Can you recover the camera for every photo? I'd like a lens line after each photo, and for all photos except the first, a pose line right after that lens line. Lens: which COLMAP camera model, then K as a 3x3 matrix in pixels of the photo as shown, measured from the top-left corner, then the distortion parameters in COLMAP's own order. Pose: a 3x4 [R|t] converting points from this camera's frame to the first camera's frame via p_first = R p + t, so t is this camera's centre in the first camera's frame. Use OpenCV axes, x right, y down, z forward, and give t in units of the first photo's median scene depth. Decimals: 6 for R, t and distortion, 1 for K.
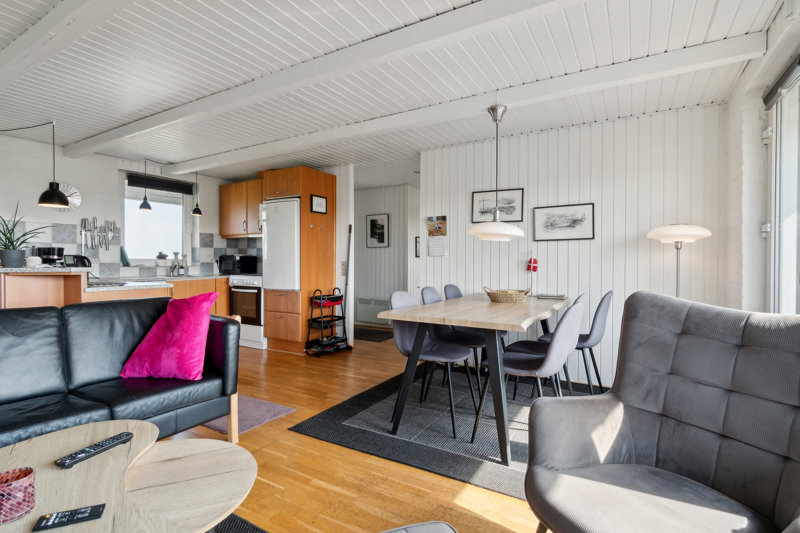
lens RADIAL K [[387.0, 0, 400.0], [0, 387.0, 266.5], [0, 0, 1]] dist [-0.001052, -0.000095]
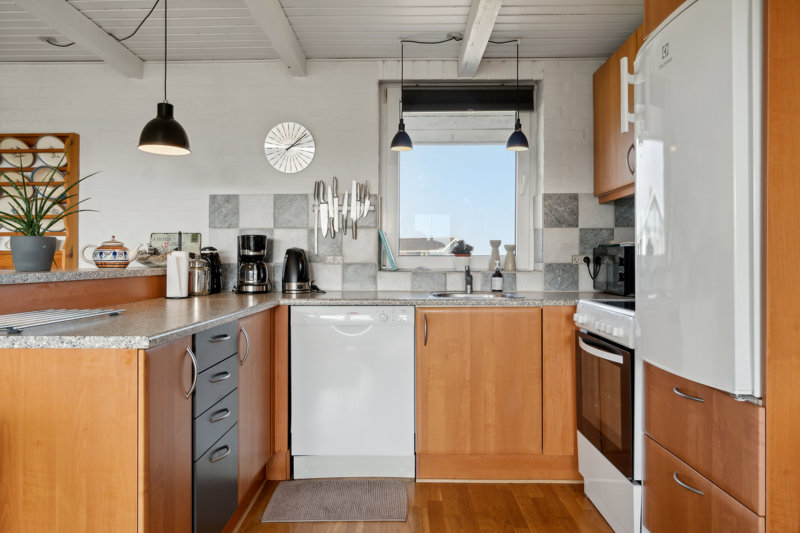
lens RADIAL K [[527.8, 0, 400.7], [0, 527.8, 256.6], [0, 0, 1]] dist [-0.003139, -0.001774]
pose [[0.499047, -0.005464, -0.866557, -0.096766], [-0.013497, 0.999810, -0.014077, -0.007660], [0.866470, 0.018721, 0.498879, 0.611862]]
